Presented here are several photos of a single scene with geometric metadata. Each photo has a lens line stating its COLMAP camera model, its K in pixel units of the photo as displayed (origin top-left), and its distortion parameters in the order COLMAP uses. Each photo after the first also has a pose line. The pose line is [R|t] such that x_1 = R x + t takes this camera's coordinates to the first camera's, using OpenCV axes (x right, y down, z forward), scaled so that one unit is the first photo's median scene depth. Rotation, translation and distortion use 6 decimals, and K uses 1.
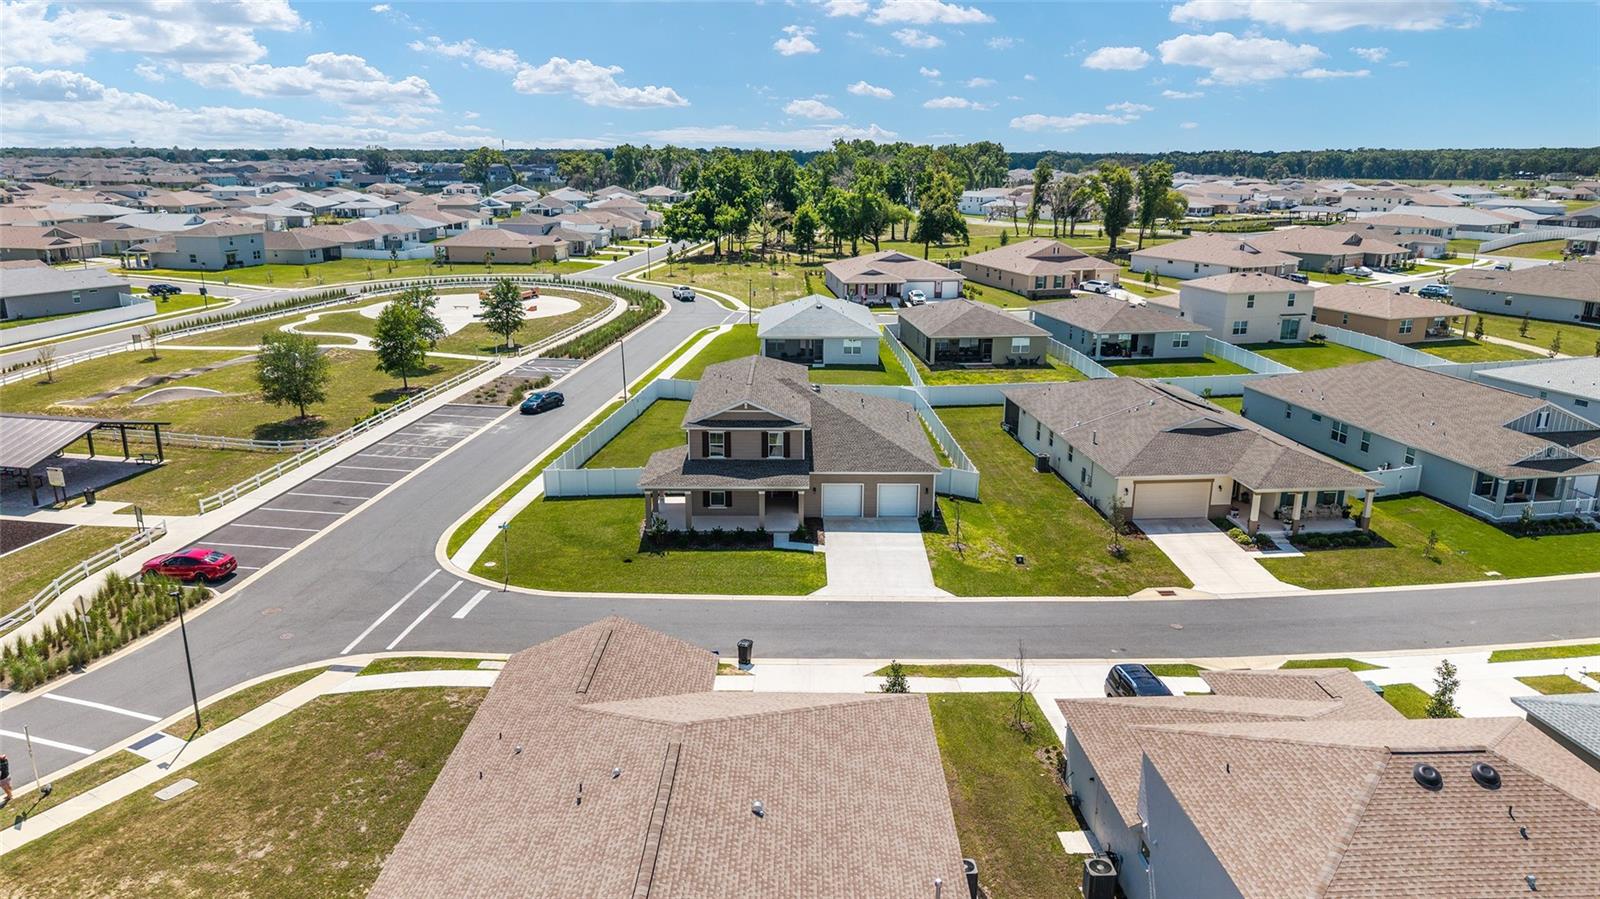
lens RADIAL K [[1069.1, 0, 798.2], [0, 1069.1, 461.4], [0, 0, 1]] dist [0.037139, -0.045211]
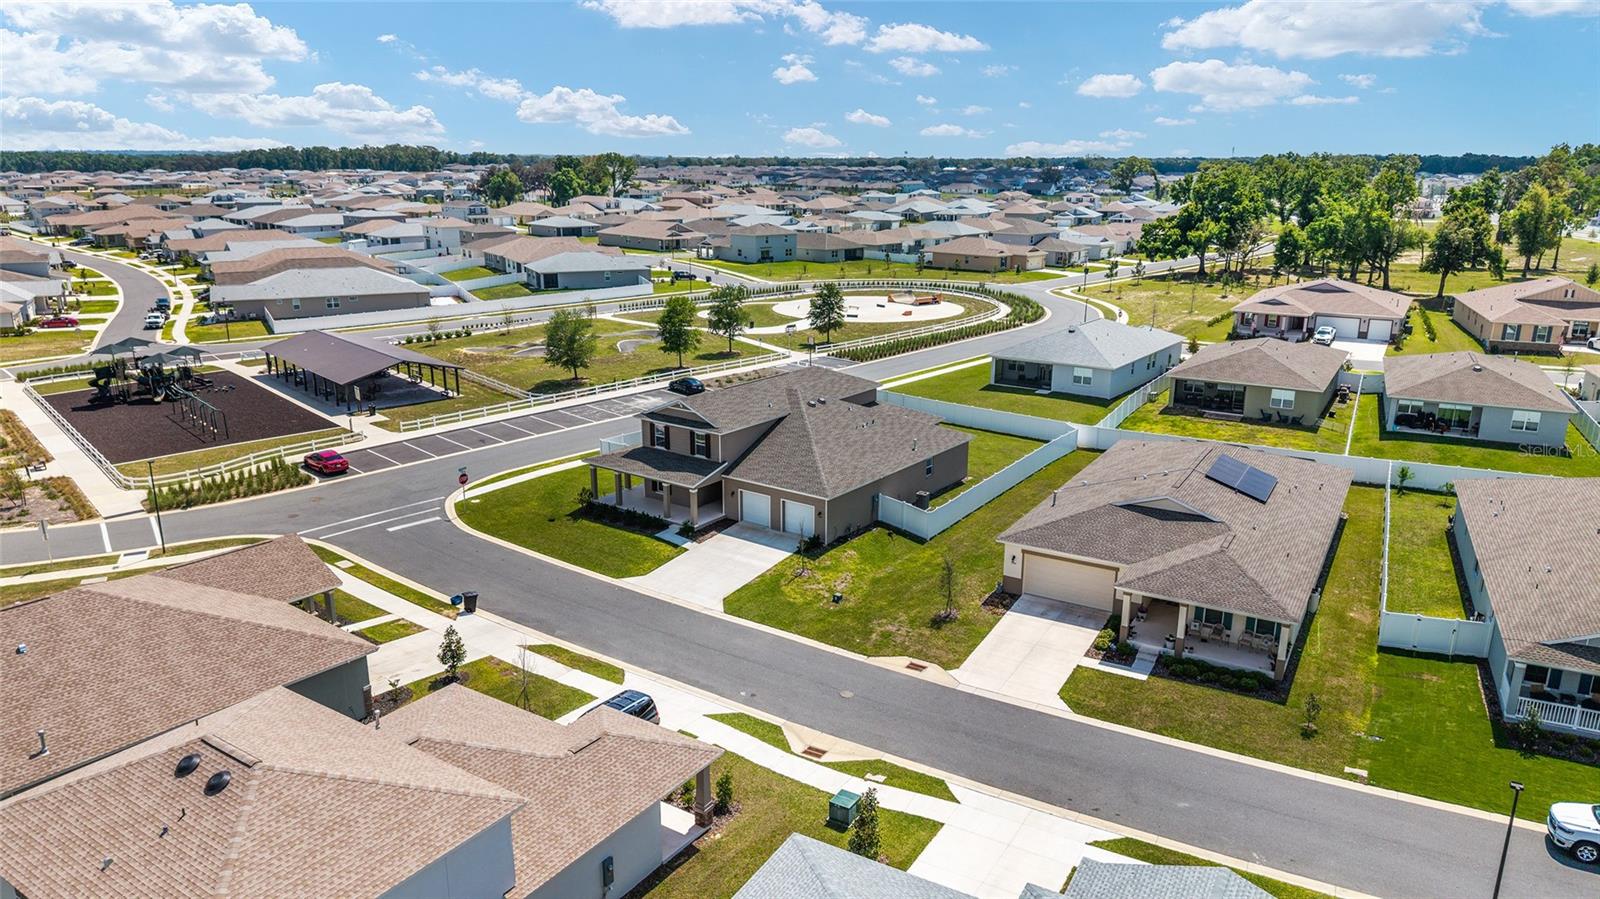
lens RADIAL K [[1069.1, 0, 800.0], [0, 1069.1, 433.3], [0, 0, 1]] dist [0.037139, -0.045211]
pose [[0.800884, 0.145668, -0.580832, 0.695024], [-0.163496, 0.986301, 0.021919, -0.067921], [0.576068, 0.077409, 0.813728, 0.185160]]
